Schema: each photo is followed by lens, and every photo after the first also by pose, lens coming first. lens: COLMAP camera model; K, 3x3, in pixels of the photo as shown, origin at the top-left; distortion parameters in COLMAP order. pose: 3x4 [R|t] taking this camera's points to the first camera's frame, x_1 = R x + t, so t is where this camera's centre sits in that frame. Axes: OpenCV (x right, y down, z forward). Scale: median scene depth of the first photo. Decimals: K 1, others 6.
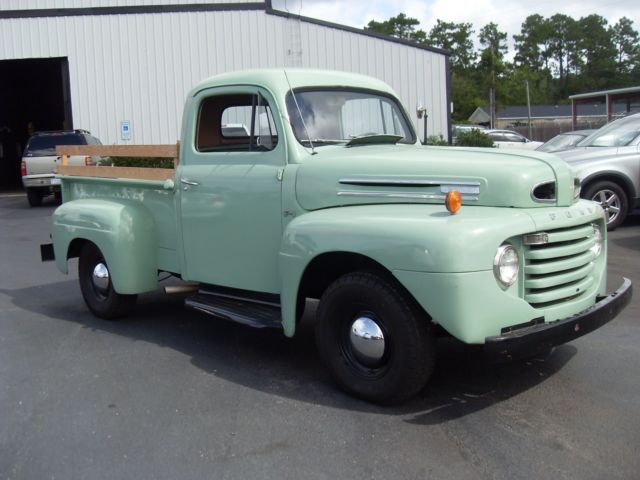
lens RADIAL K [[715.2, 0, 311.0], [0, 715.2, 237.3], [0, 0, 1]] dist [-0.162283, 0.158194]
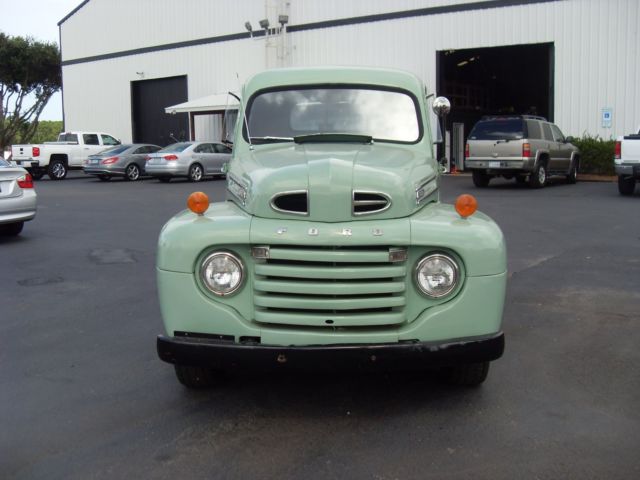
lens RADIAL K [[715.2, 0, 311.0], [0, 715.2, 237.3], [0, 0, 1]] dist [-0.162283, 0.158194]
pose [[0.690504, 0.131730, -0.711233, 0.206468], [-0.114013, 0.990807, 0.072821, -0.018531], [0.714287, 0.030807, 0.699175, 0.079188]]
